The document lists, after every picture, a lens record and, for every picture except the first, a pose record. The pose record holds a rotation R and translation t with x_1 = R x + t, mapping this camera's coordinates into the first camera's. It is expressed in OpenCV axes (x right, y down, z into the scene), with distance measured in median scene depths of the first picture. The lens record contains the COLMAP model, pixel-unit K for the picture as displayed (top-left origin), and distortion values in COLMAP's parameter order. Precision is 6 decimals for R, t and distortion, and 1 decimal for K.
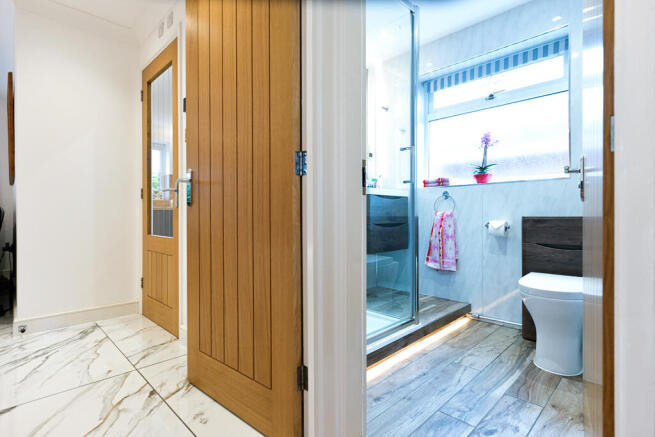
lens RADIAL K [[322.4, 0, 327.7], [0, 322.4, 215.9], [0, 0, 1]] dist [0.001447, -0.001387]
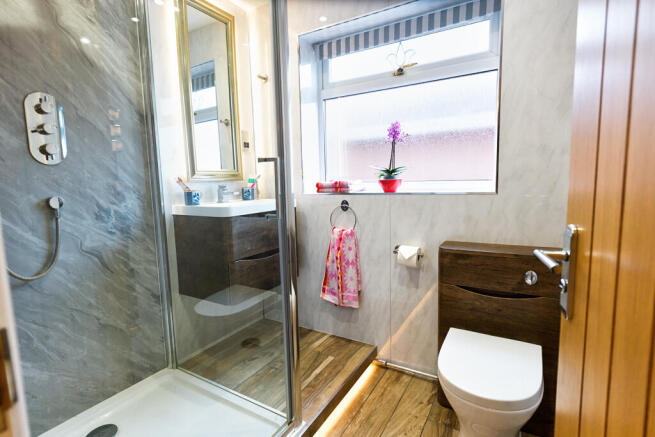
lens RADIAL K [[322.4, 0, 327.7], [0, 322.4, 215.9], [0, 0, 1]] dist [0.001447, -0.001387]
pose [[0.968260, -0.051876, 0.244502, 0.149778], [0.025373, 0.993572, 0.110325, -0.128182], [-0.248653, -0.100619, 0.963352, 0.300659]]
